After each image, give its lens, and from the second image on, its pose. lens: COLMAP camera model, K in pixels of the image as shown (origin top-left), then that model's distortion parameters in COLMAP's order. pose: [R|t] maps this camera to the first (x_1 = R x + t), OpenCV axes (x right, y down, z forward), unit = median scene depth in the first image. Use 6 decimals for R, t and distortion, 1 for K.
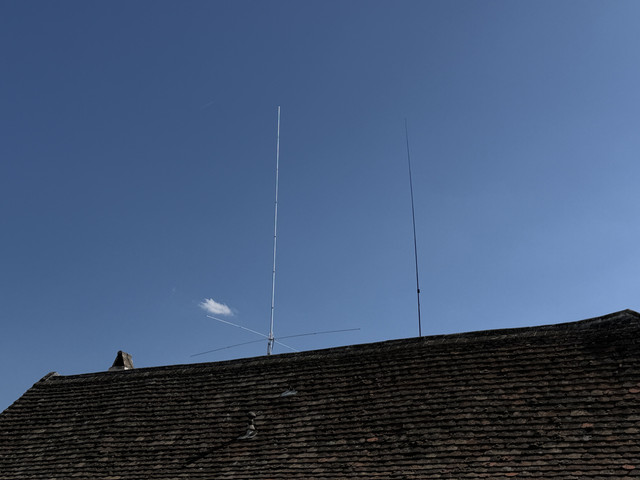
lens RADIAL K [[861.6, 0, 320.0], [0, 861.6, 240.0], [0, 0, 1]] dist [0.132898, -0.089857]
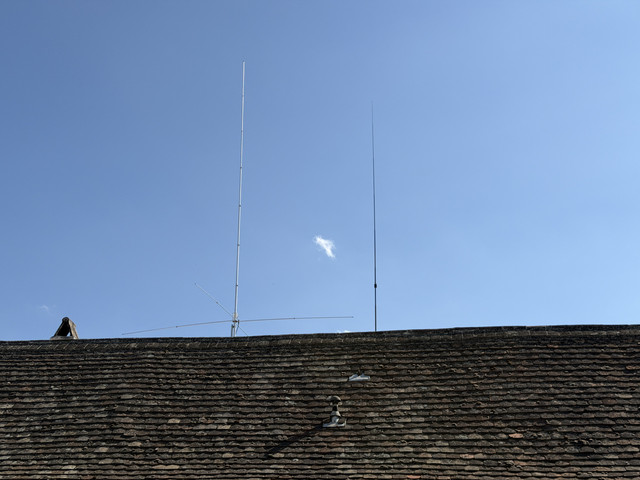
lens RADIAL K [[861.6, 0, 320.0], [0, 861.6, 240.0], [0, 0, 1]] dist [0.132898, -0.089857]
pose [[0.948447, 0.112371, 0.296345, -0.338481], [-0.110815, 0.993595, -0.022100, 0.061412], [-0.296930, -0.011878, 0.954825, 0.178485]]
